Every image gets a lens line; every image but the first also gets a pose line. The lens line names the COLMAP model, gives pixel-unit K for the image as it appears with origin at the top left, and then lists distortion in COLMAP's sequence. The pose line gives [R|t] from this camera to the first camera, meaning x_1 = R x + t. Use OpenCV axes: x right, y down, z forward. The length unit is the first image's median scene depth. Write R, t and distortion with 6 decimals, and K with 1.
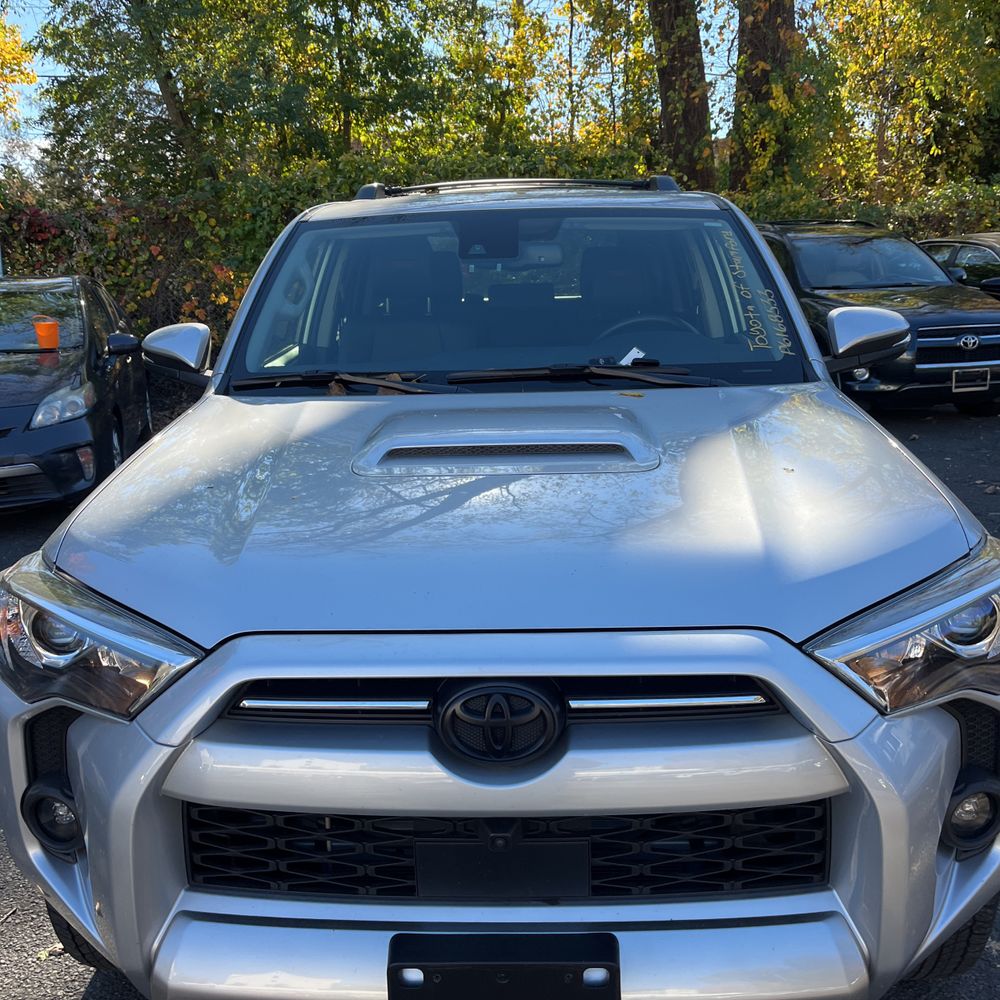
lens RADIAL K [[1026.9, 0, 497.1], [0, 1026.9, 504.2], [0, 0, 1]] dist [0.033807, -0.028493]
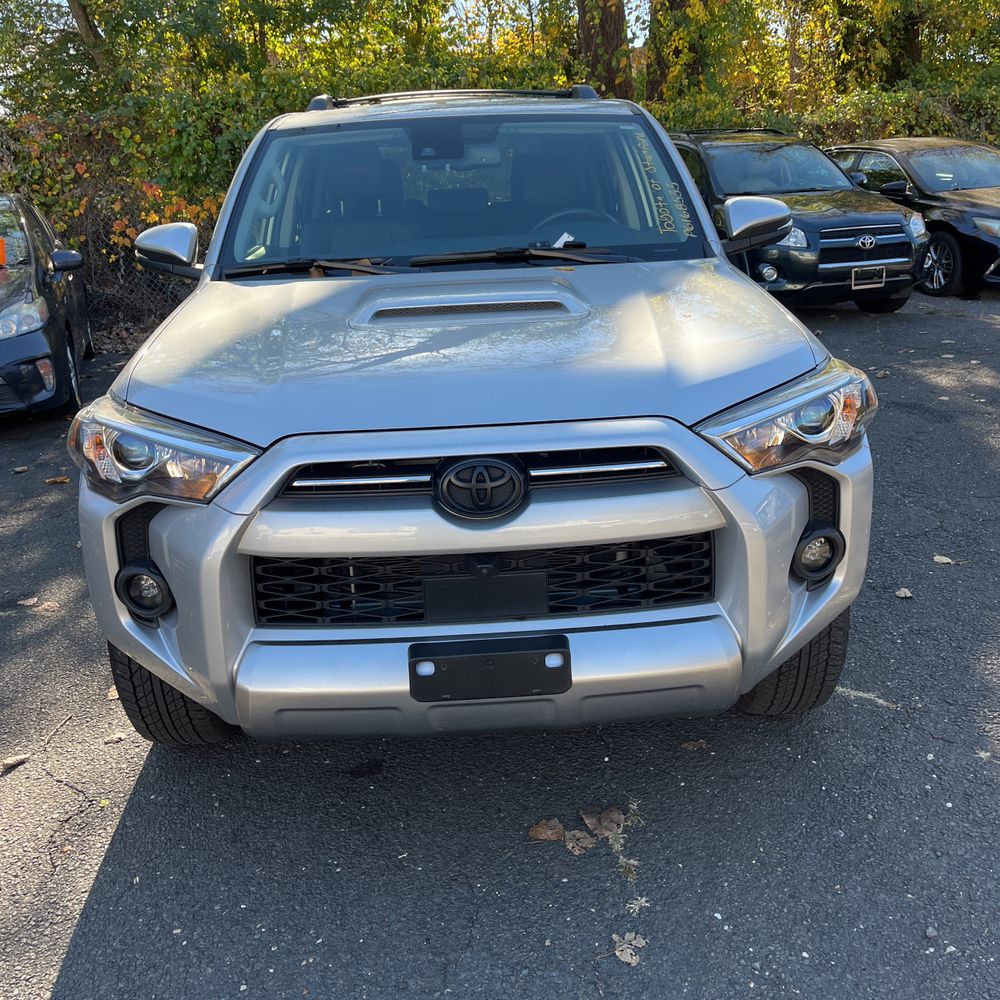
lens RADIAL K [[1026.6, 0, 498.6], [0, 1026.6, 519.1], [0, 0, 1]] dist [0.030376, -0.003630]
pose [[0.996884, -0.040134, 0.067906, -0.027607], [0.034099, 0.995554, 0.087807, 0.051412], [-0.071128, -0.085218, 0.993820, -0.155041]]
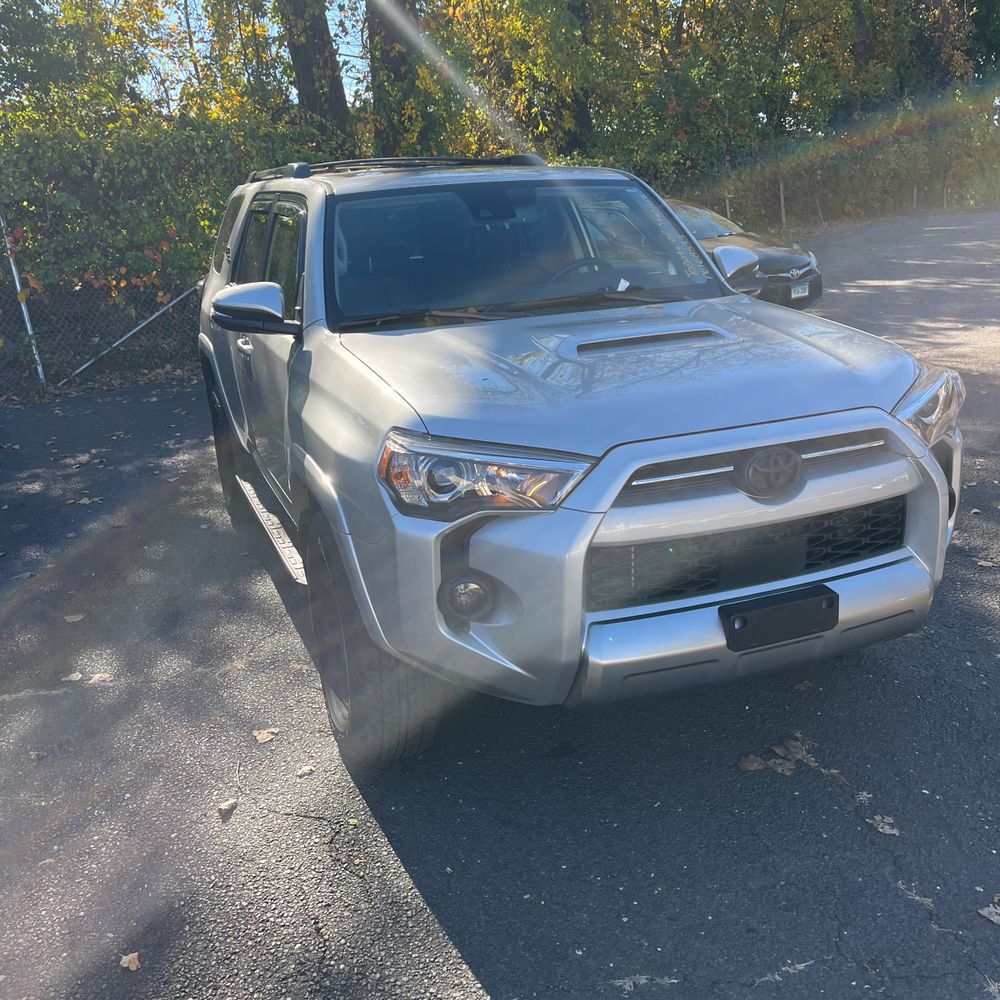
lens RADIAL K [[1025.2, 0, 509.7], [0, 1025.2, 520.5], [0, 0, 1]] dist [0.036660, -0.041058]
pose [[0.914575, -0.140617, 0.379181, -0.424249], [0.125850, 0.990009, 0.063591, 0.048499], [-0.384335, -0.010439, 0.923135, -0.180434]]
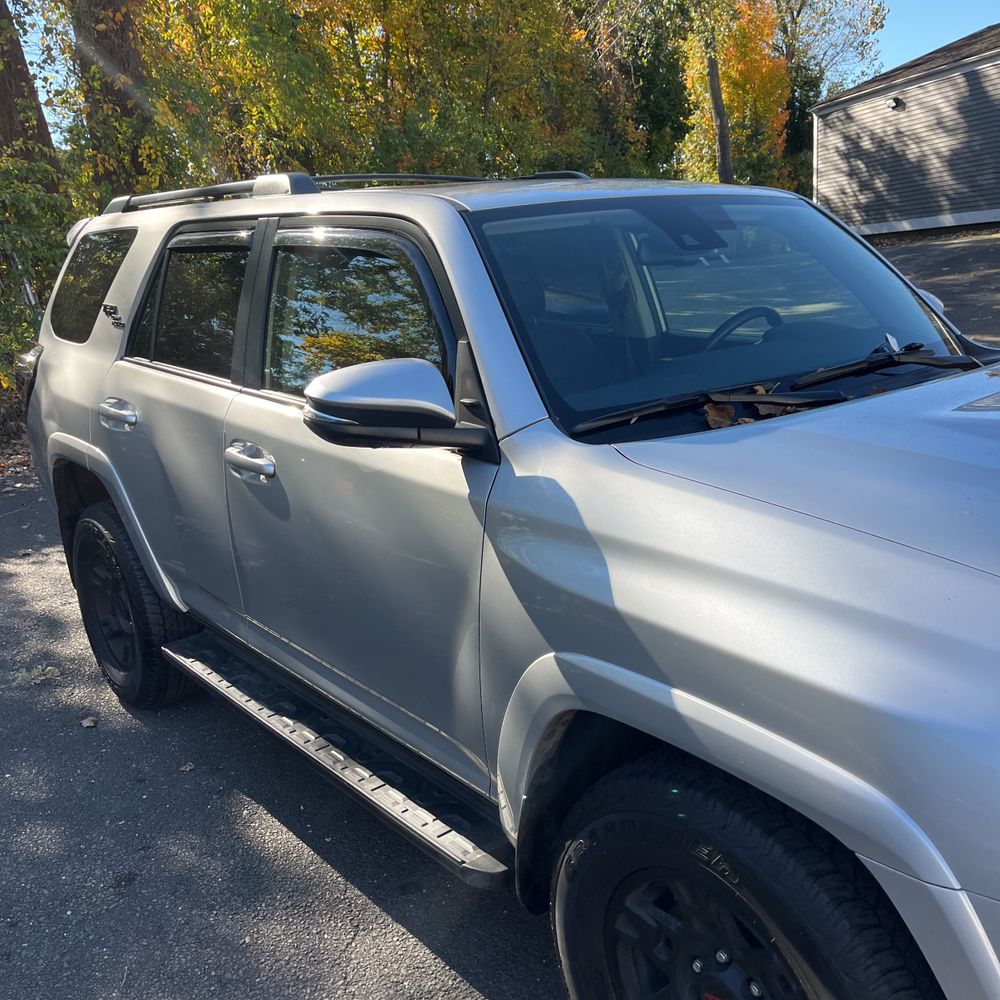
lens RADIAL K [[1016.2, 0, 501.0], [0, 1016.2, 507.6], [0, 0, 1]] dist [0.040715, -0.016648]
pose [[0.747859, -0.184062, 0.637831, -0.559824], [0.197599, 0.978965, 0.050819, -0.080595], [-0.633768, 0.088029, 0.768498, 0.361379]]
